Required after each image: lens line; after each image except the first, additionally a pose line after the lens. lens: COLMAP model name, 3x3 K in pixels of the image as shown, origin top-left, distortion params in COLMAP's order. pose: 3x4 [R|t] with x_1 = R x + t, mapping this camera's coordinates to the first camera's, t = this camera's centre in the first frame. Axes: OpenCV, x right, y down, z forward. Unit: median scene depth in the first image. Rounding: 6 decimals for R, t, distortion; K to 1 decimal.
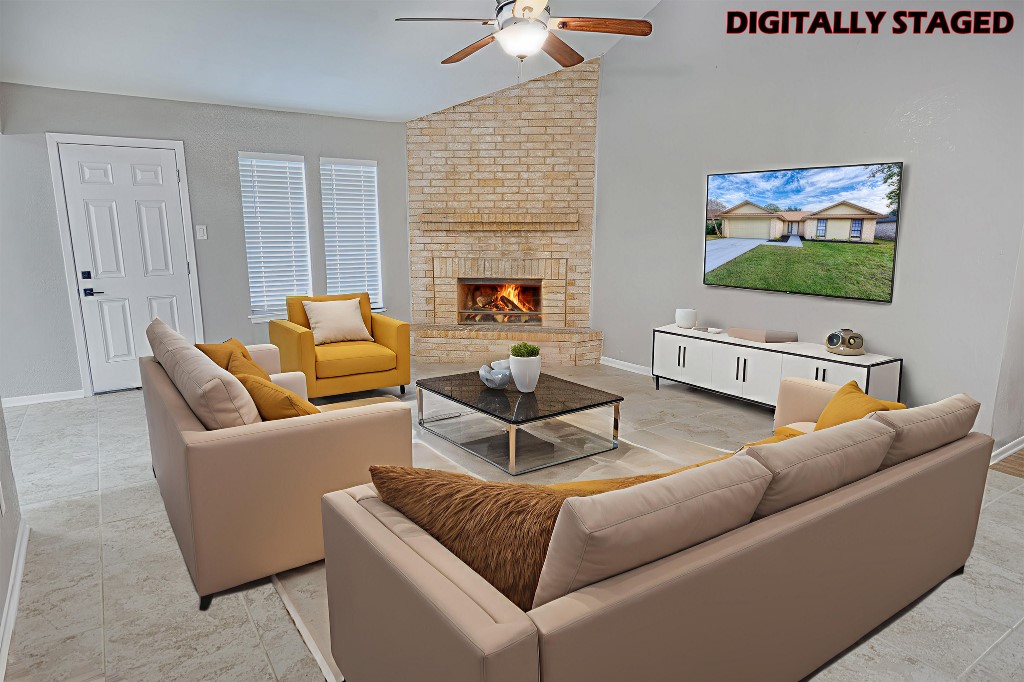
lens RADIAL K [[620.0, 0, 512.0], [0, 620.0, 341.0], [0, 0, 1]] dist [0.014345, -0.000089]
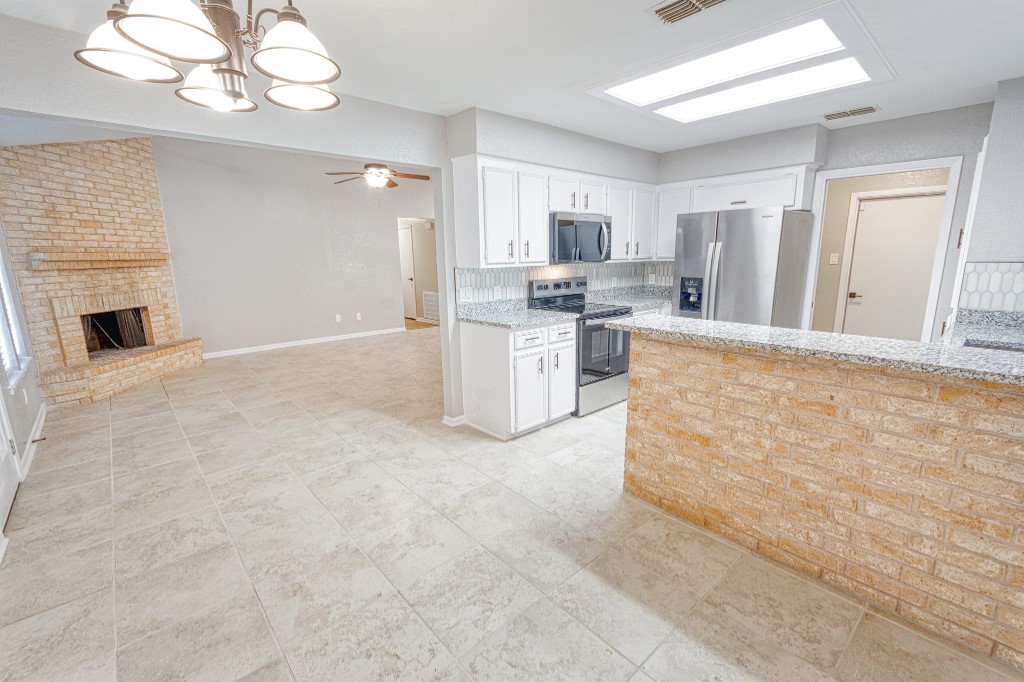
lens RADIAL K [[448.2, 0, 511.9], [0, 448.2, 345.7], [0, 0, 1]] dist [0.004341, -0.000177]
pose [[-0.139058, -0.197808, 0.970327, -0.939079], [0.205377, 0.952783, 0.223664, -0.076403], [-0.968753, 0.230385, -0.091867, 0.404566]]
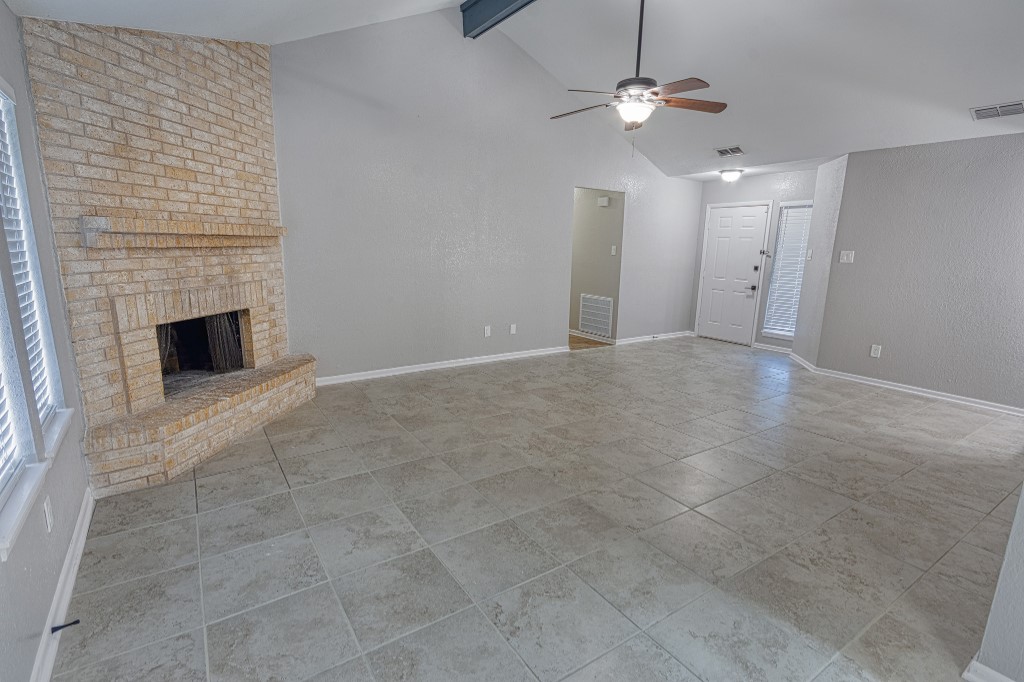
lens RADIAL K [[491.4, 0, 511.2], [0, 491.4, 347.2], [0, 0, 1]] dist [0.009584, -0.009530]
pose [[0.002813, -0.209836, 0.977732, -0.577996], [0.170123, 0.963584, 0.206310, -0.125786], [-0.985419, 0.165755, 0.038409, 0.661904]]
